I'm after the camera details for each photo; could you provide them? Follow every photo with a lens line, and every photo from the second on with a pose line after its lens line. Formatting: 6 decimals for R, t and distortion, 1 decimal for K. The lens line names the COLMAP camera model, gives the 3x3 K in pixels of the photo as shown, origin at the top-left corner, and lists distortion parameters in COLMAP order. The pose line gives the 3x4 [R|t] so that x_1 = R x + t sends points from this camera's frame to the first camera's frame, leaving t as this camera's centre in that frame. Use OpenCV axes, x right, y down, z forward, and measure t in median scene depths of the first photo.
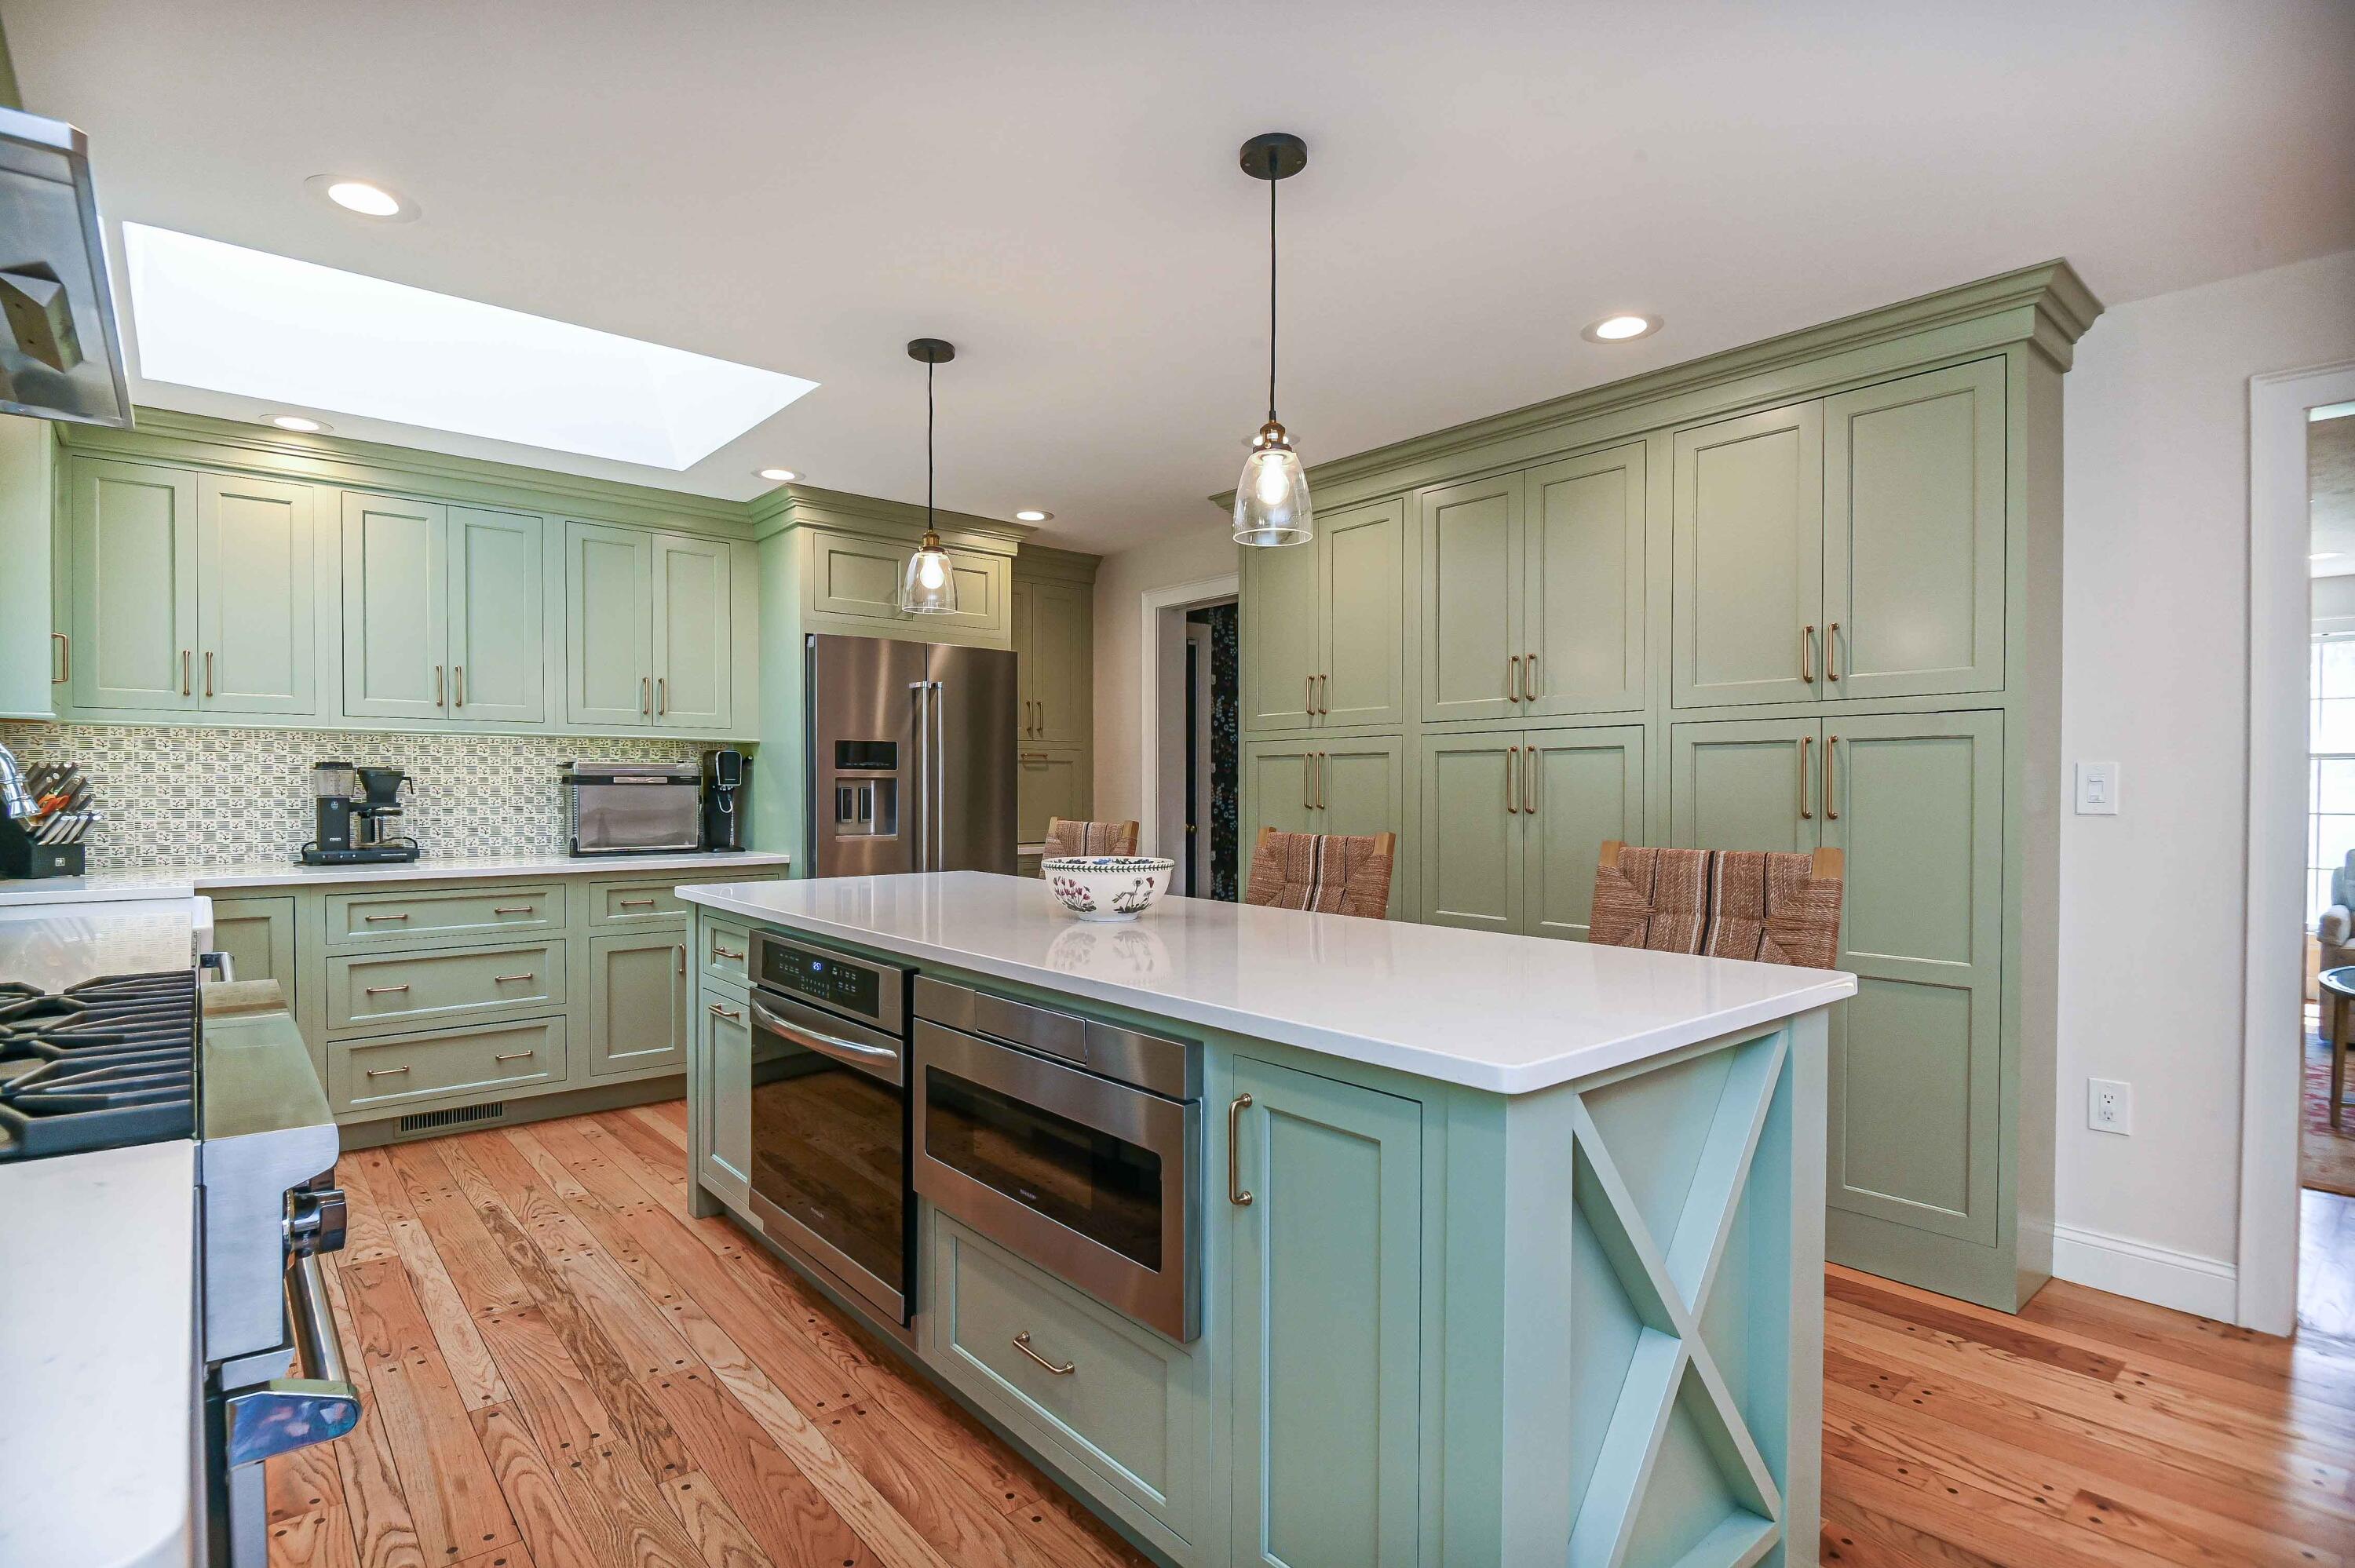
lens RADIAL K [[1140.5, 0, 1157.3], [0, 1140.5, 802.9], [0, 0, 1]] dist [0.010763, -0.016081]
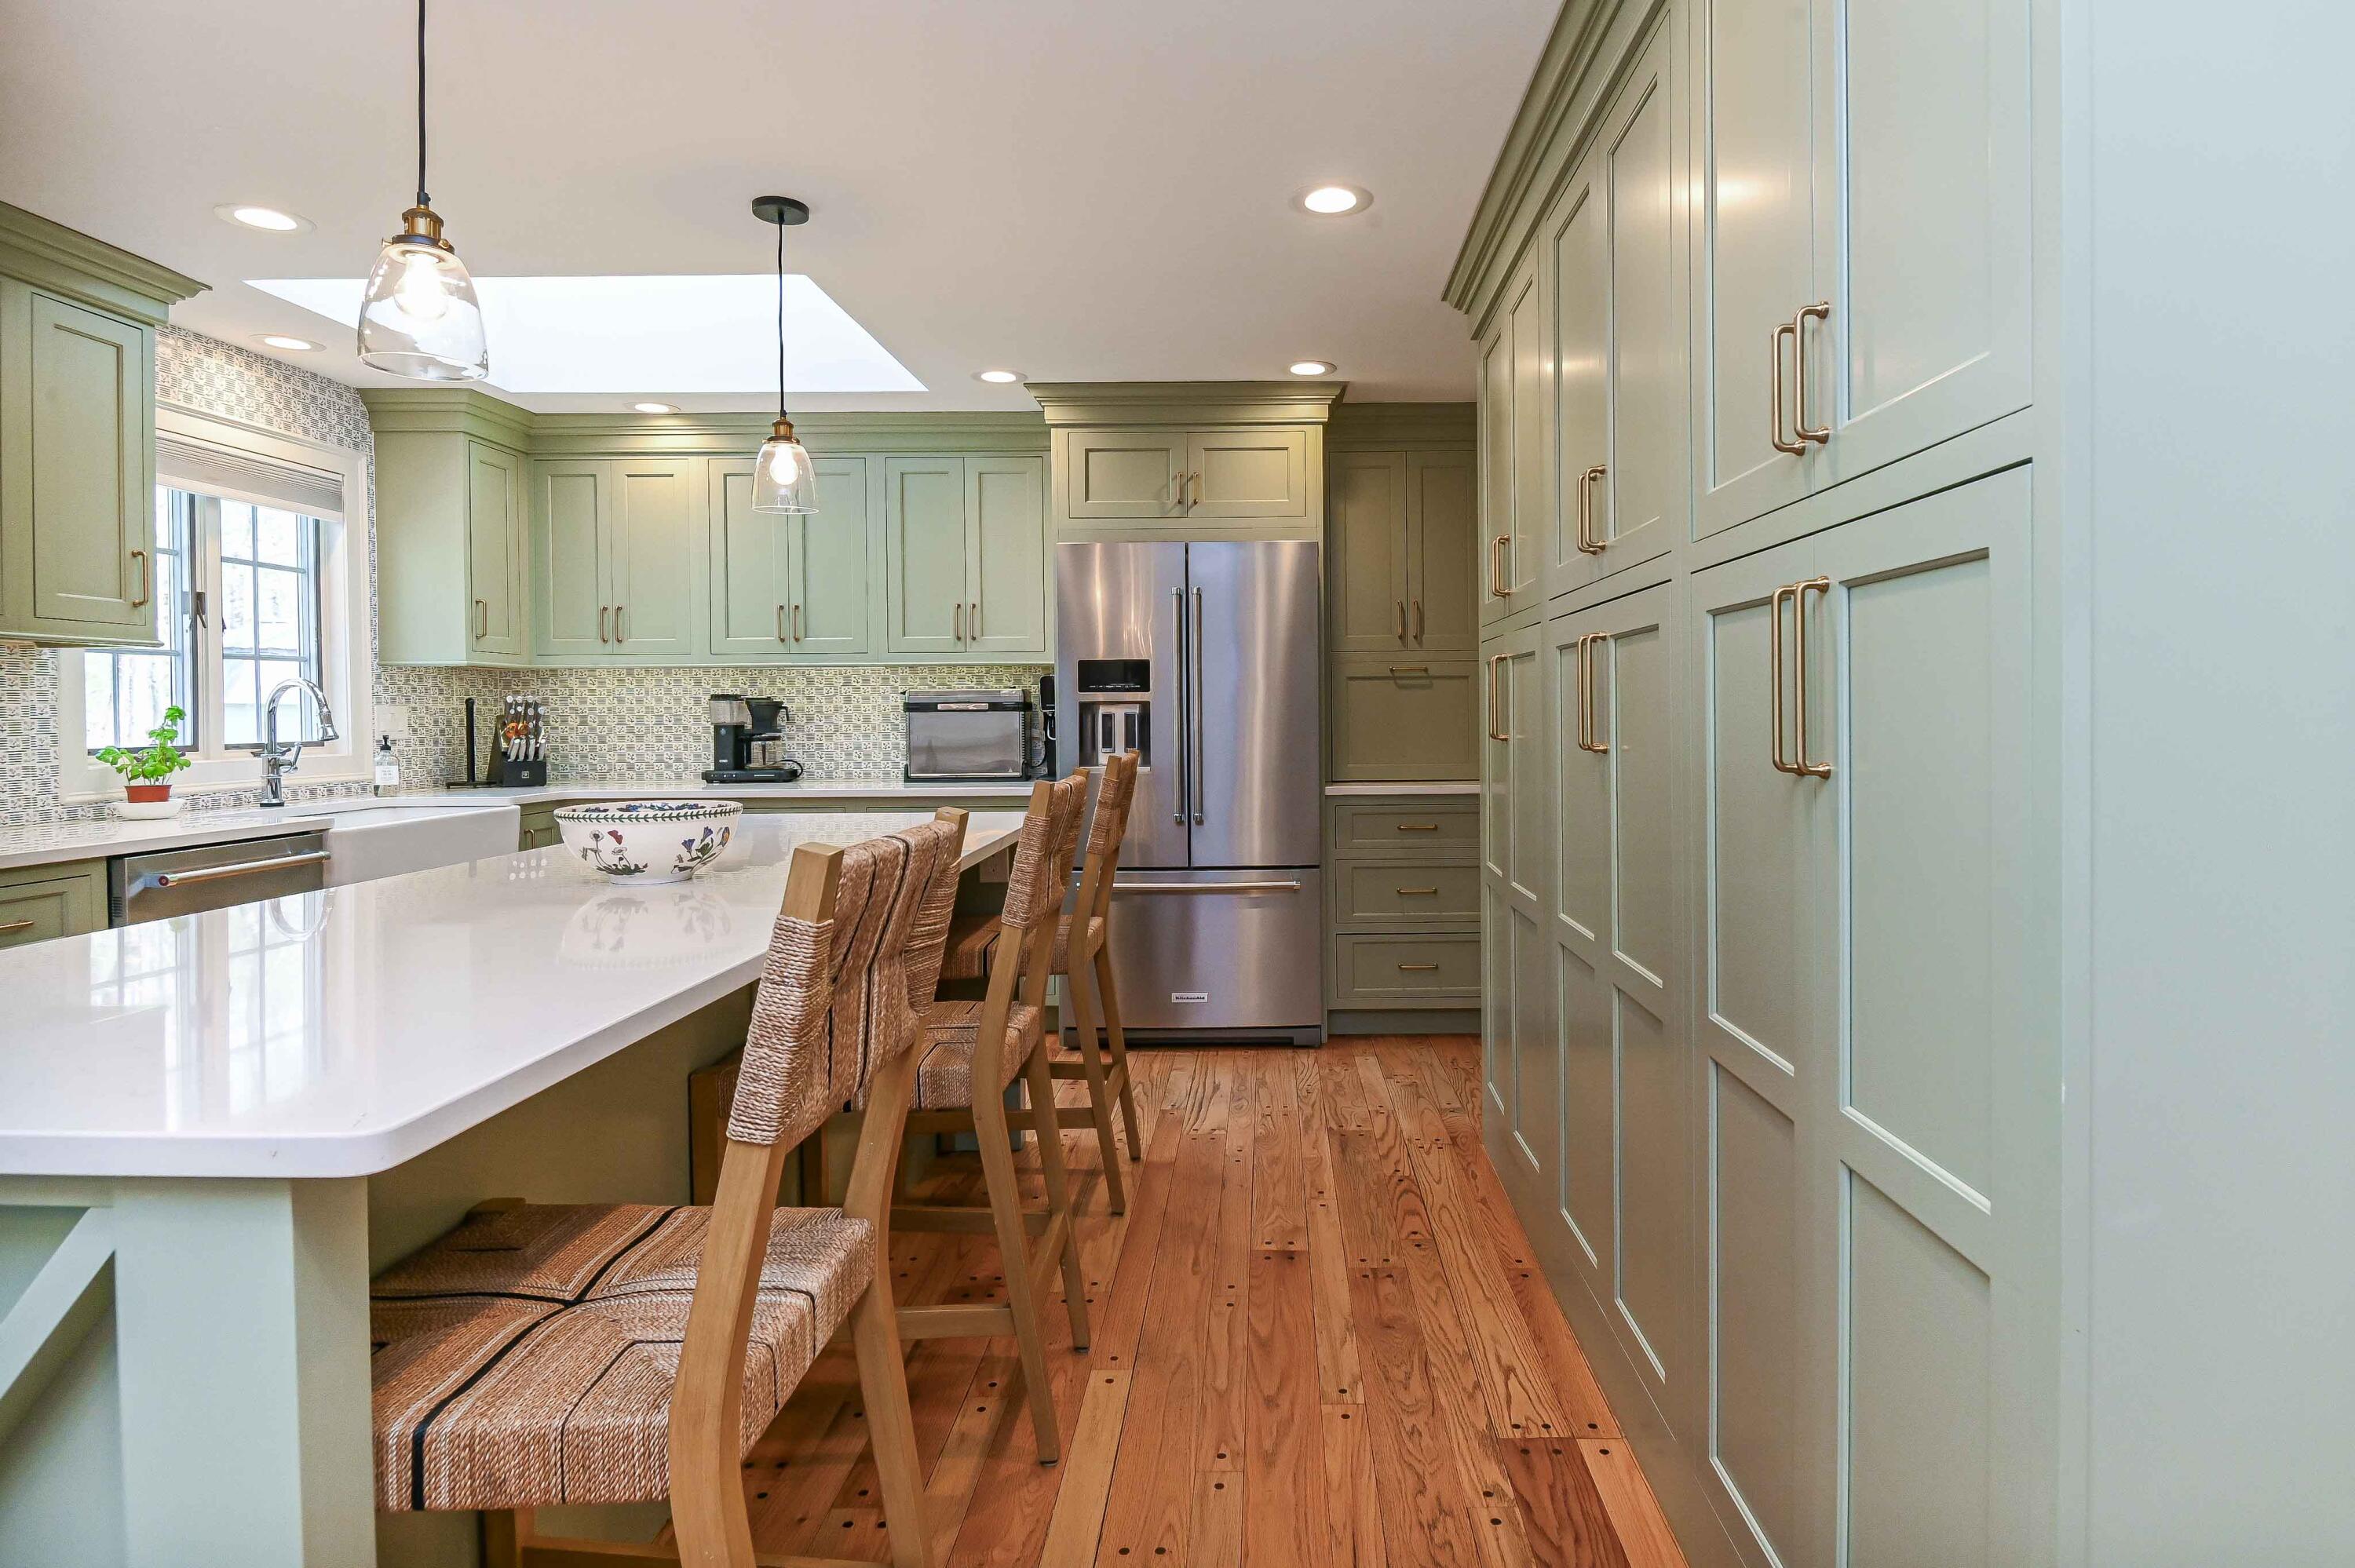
lens RADIAL K [[1262.3, 0, 1265.0], [0, 1262.3, 730.7], [0, 0, 1]] dist [-0.002796, -0.001946]
pose [[0.766432, 0.002416, -0.642320, 0.529639], [-0.000524, 0.999995, 0.003136, -0.003046], [0.642325, -0.002067, 0.766430, 0.378647]]
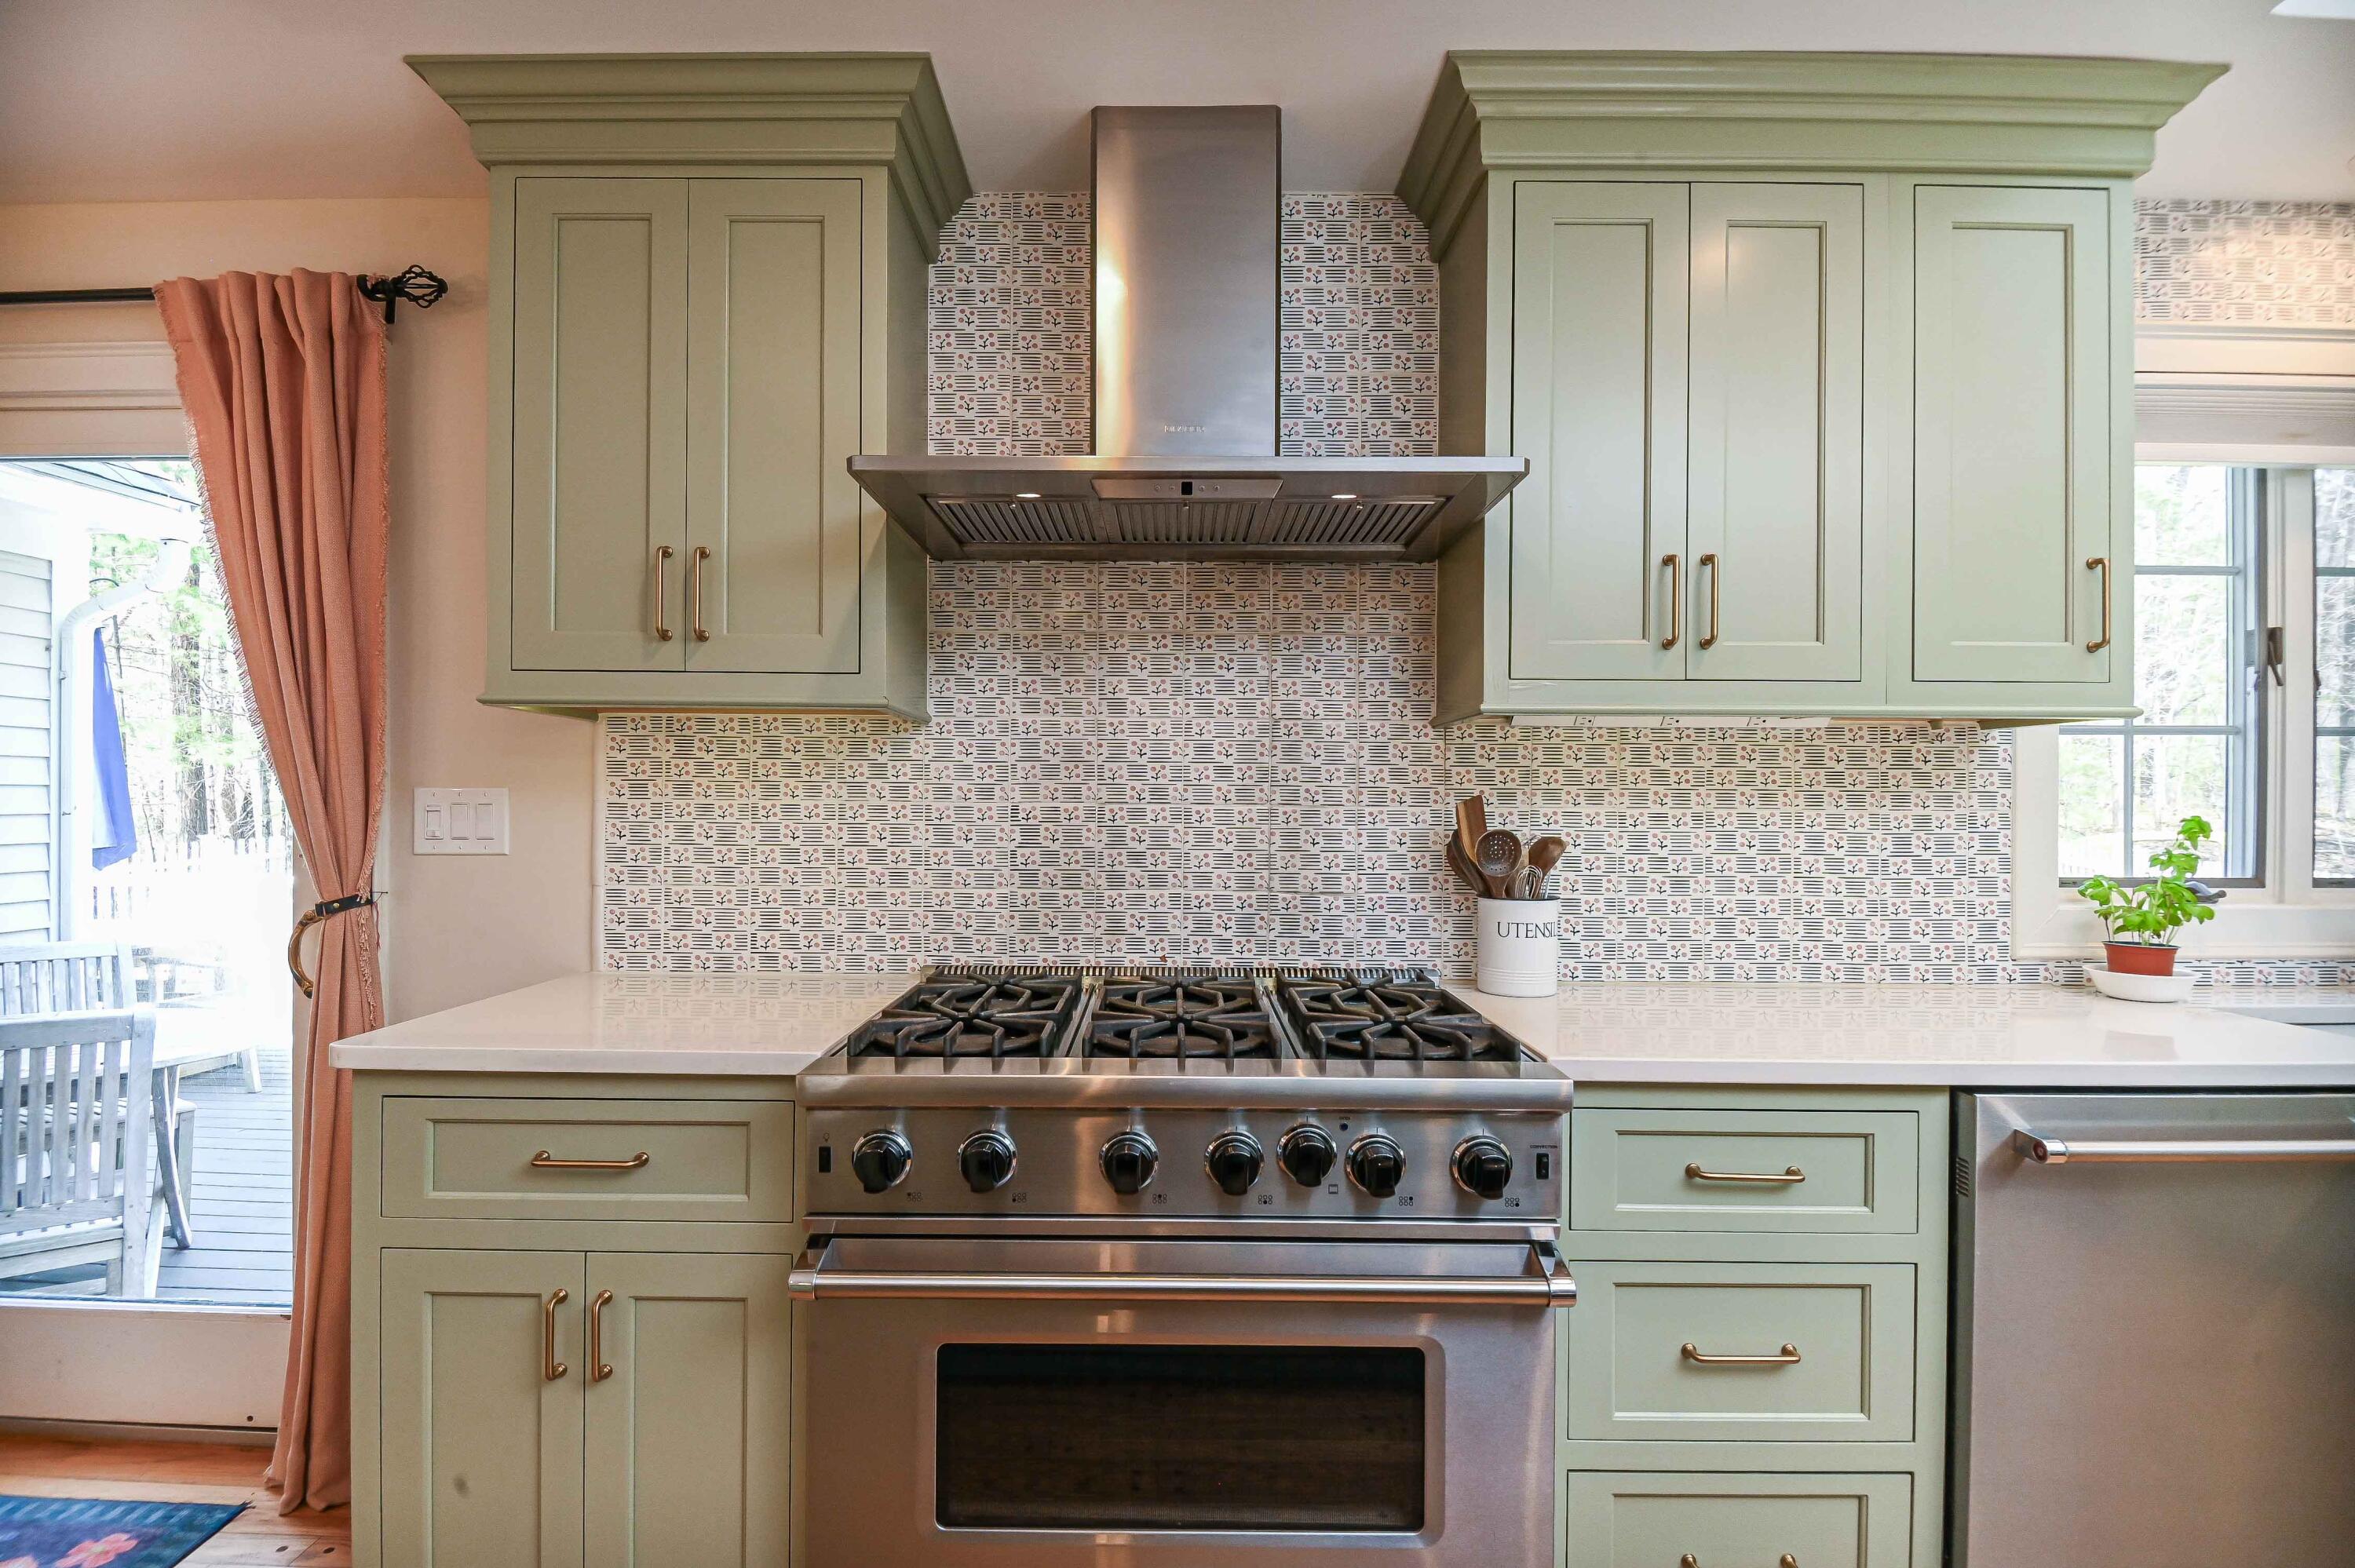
lens RADIAL K [[1140.5, 0, 1166.8], [0, 1140.5, 799.0], [0, 0, 1]] dist [0.010763, -0.016081]
pose [[-0.648162, -0.009962, -0.761437, 0.014267], [-0.018487, 0.999826, 0.002656, -0.017597], [0.761278, 0.015798, -0.648233, 0.548541]]
